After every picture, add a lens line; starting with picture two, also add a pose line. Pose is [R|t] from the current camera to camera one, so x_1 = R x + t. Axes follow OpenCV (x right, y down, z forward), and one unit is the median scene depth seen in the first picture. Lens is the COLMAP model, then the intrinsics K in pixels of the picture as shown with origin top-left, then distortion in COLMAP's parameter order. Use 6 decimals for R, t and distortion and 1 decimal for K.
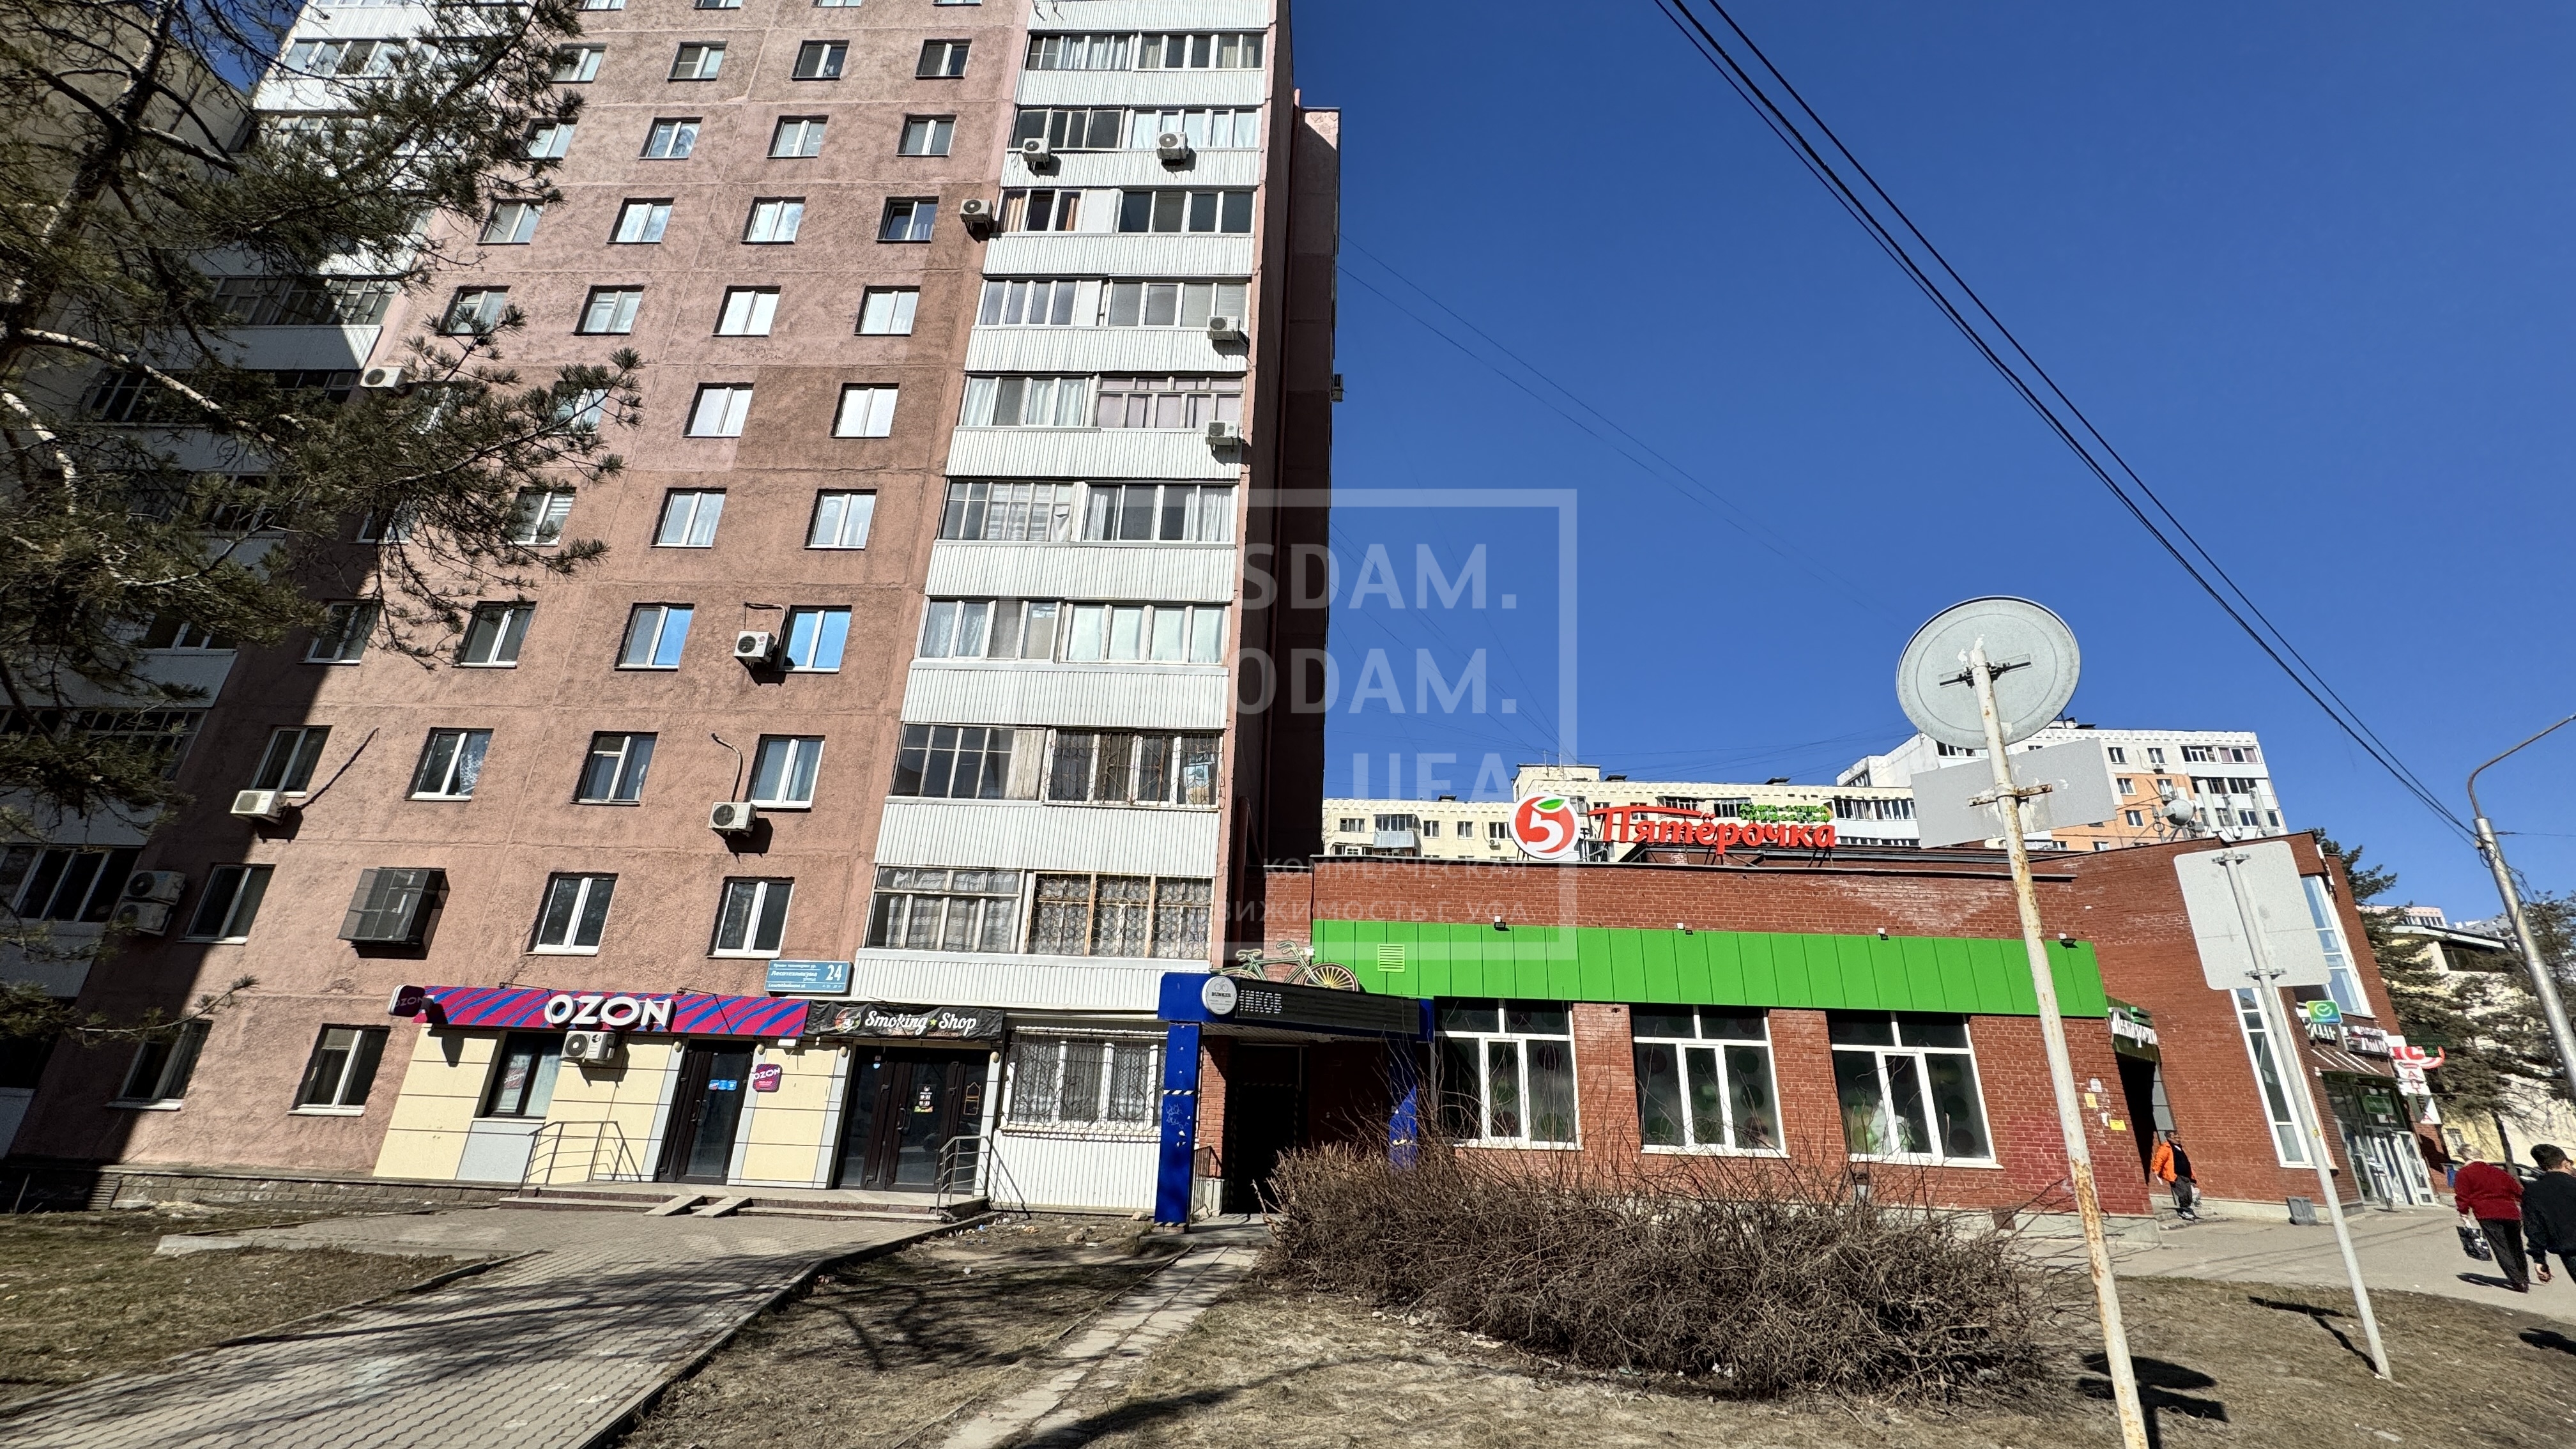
lens RADIAL K [[996.1, 0, 1288.0], [0, 996.1, 724.5], [0, 0, 1]] dist [-0.002201, -0.000117]
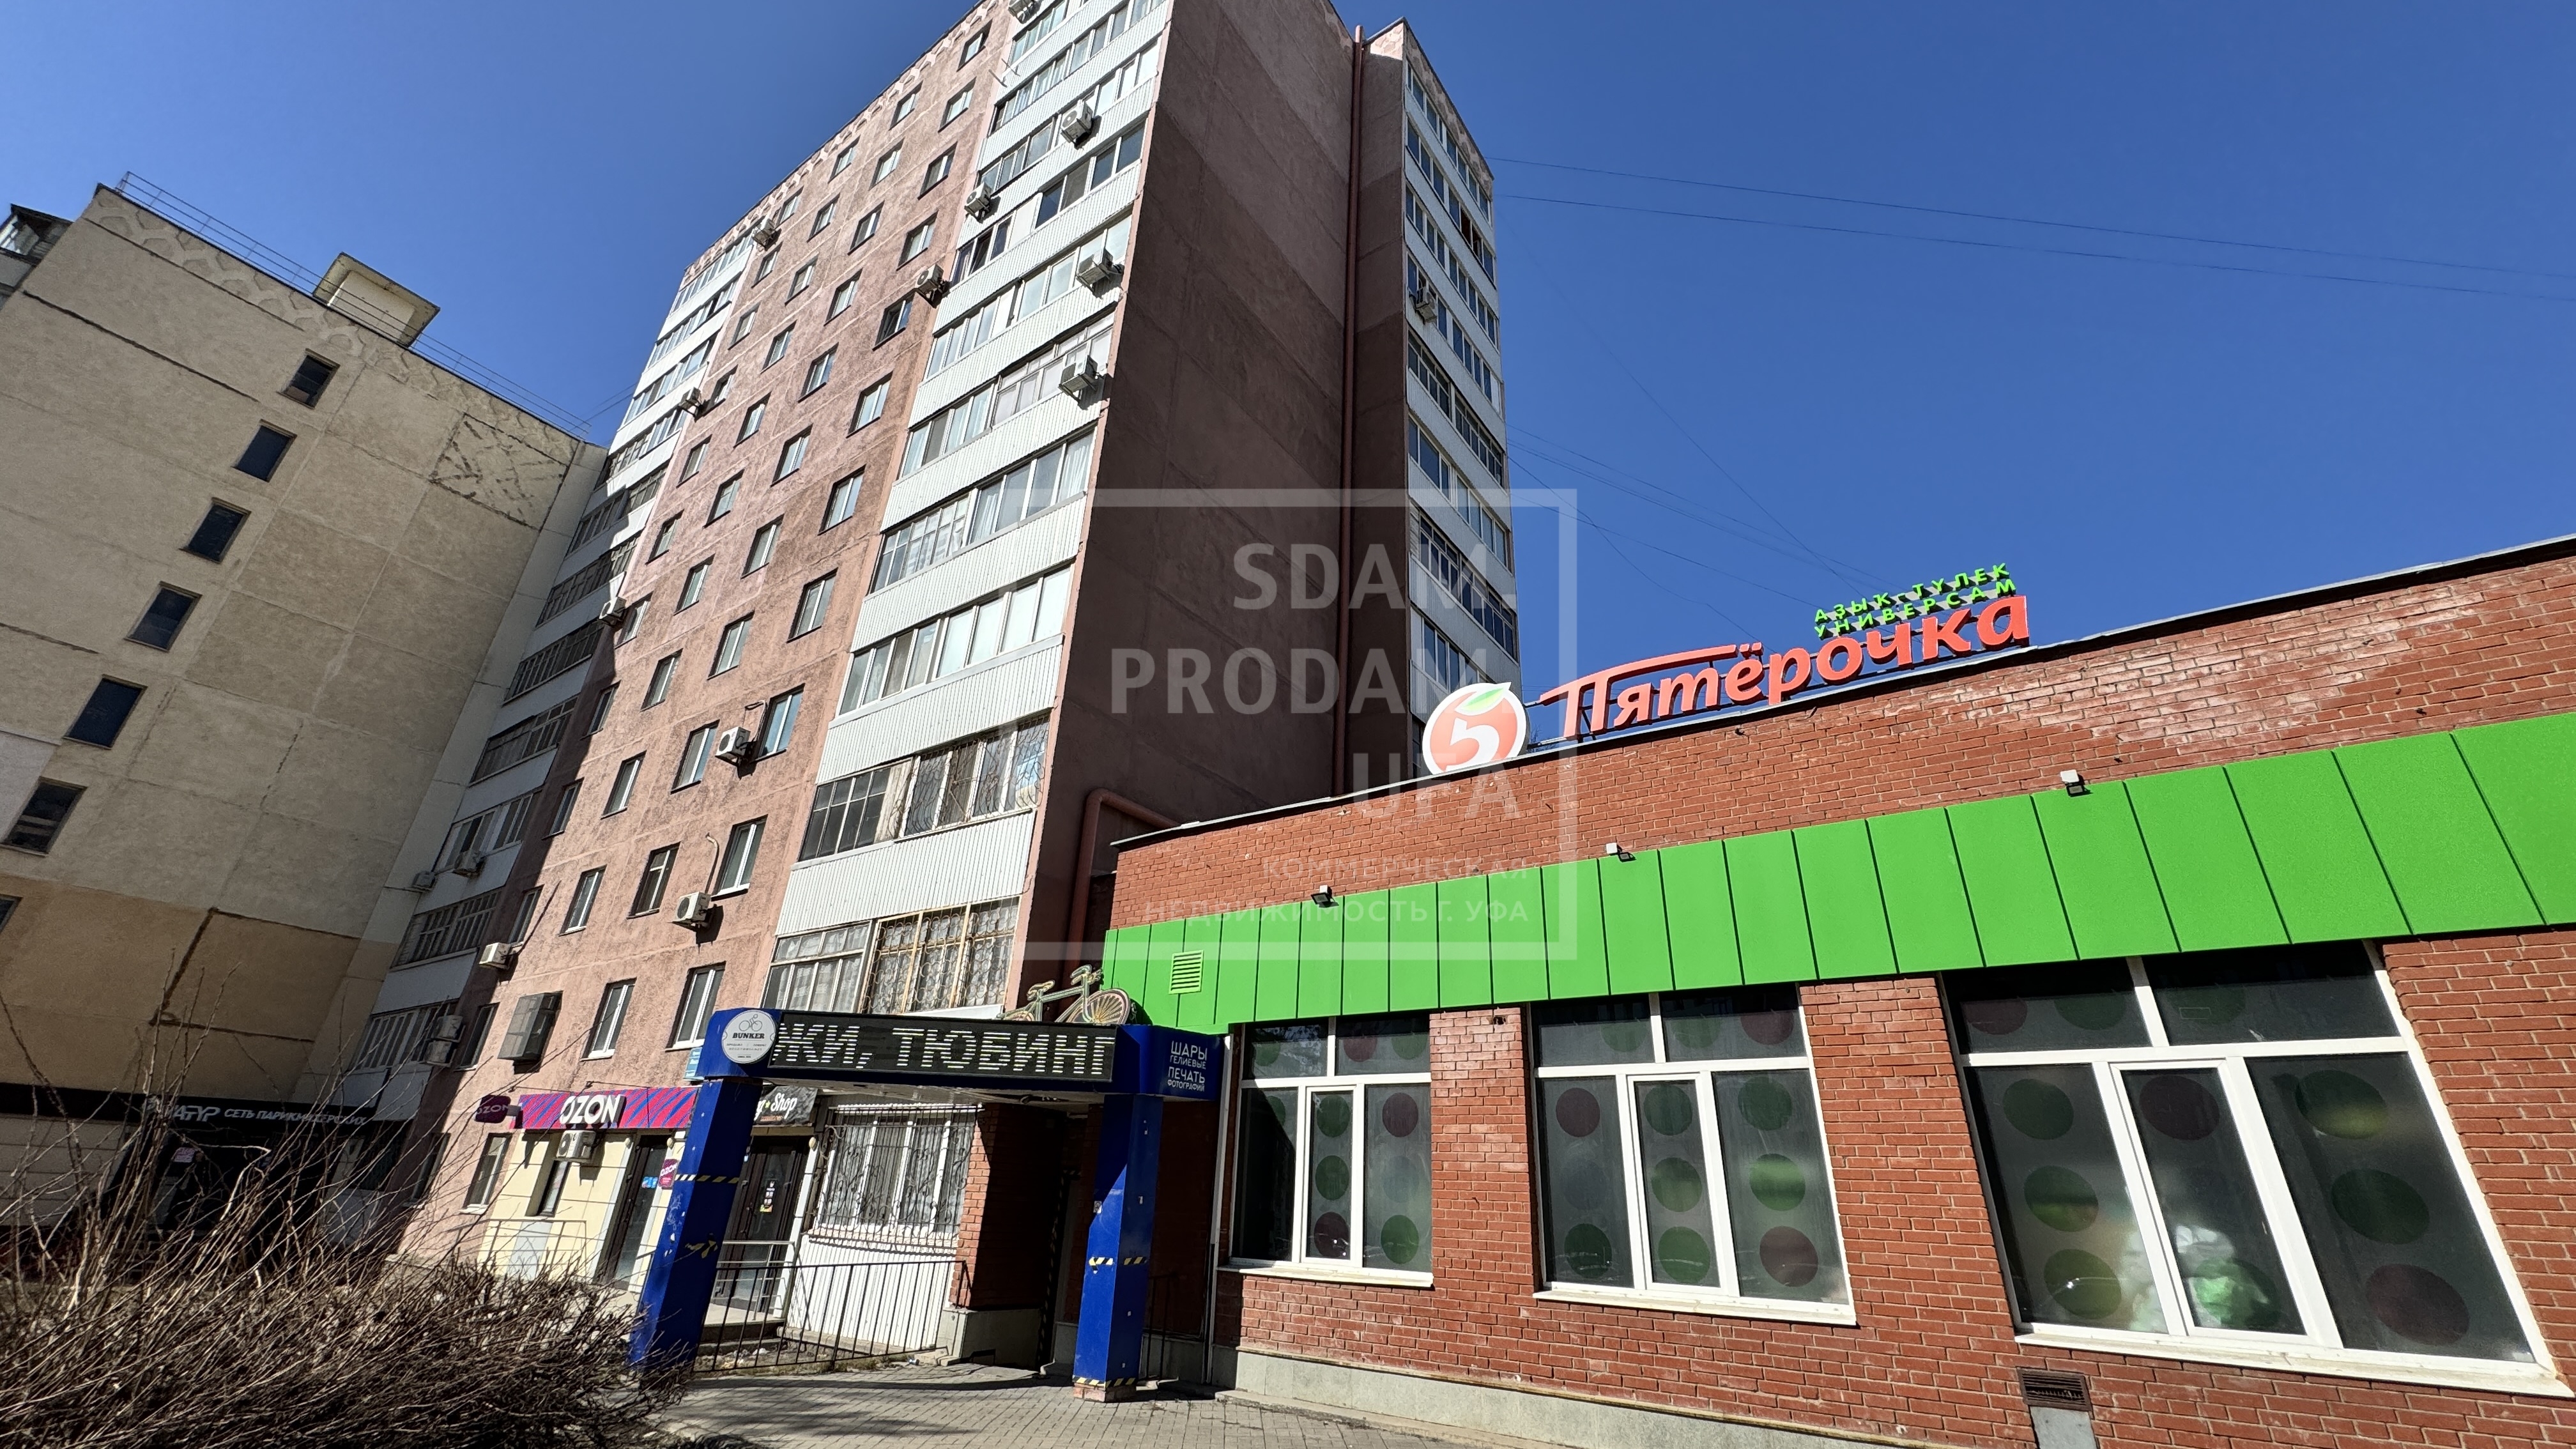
lens RADIAL K [[1027.7, 0, 1288.0], [0, 1027.7, 724.5], [0, 0, 1]] dist [-0.000160, 0.000333]
pose [[0.836544, -0.232161, -0.496281, 0.539928], [0.173831, 0.971454, -0.161433, 0.198888], [0.519593, 0.048777, 0.853021, 0.449925]]
